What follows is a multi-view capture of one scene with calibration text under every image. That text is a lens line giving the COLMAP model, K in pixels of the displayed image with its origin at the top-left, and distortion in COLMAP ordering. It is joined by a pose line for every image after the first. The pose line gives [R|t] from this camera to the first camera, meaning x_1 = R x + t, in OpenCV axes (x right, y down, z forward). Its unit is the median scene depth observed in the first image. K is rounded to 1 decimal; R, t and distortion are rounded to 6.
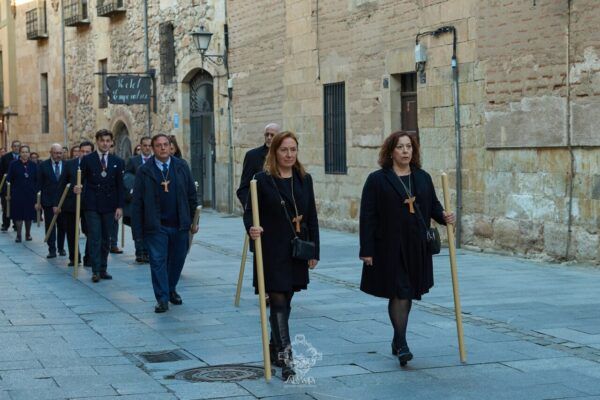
lens RADIAL K [[1178.5, 0, 303.9], [0, 1178.5, 196.0], [0, 0, 1]] dist [0.202442, 0.000000]
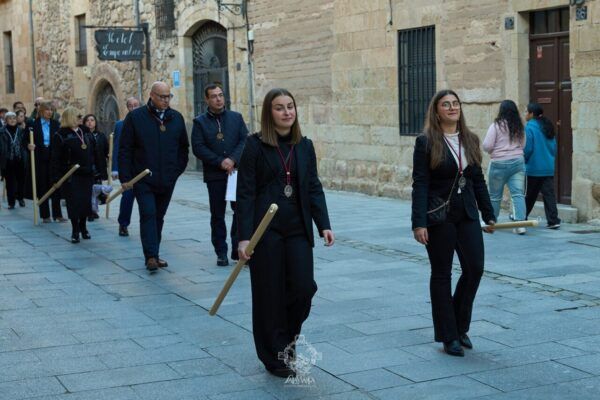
lens RADIAL K [[1068.0, 0, 370.6], [0, 1068.0, 183.4], [0, 0, 1]] dist [0.170914, 0.000000]
pose [[0.992680, -0.013418, 0.120029, -0.096602], [0.009980, 0.999524, 0.029205, -0.007029], [-0.120363, -0.027793, 0.992341, 0.232601]]
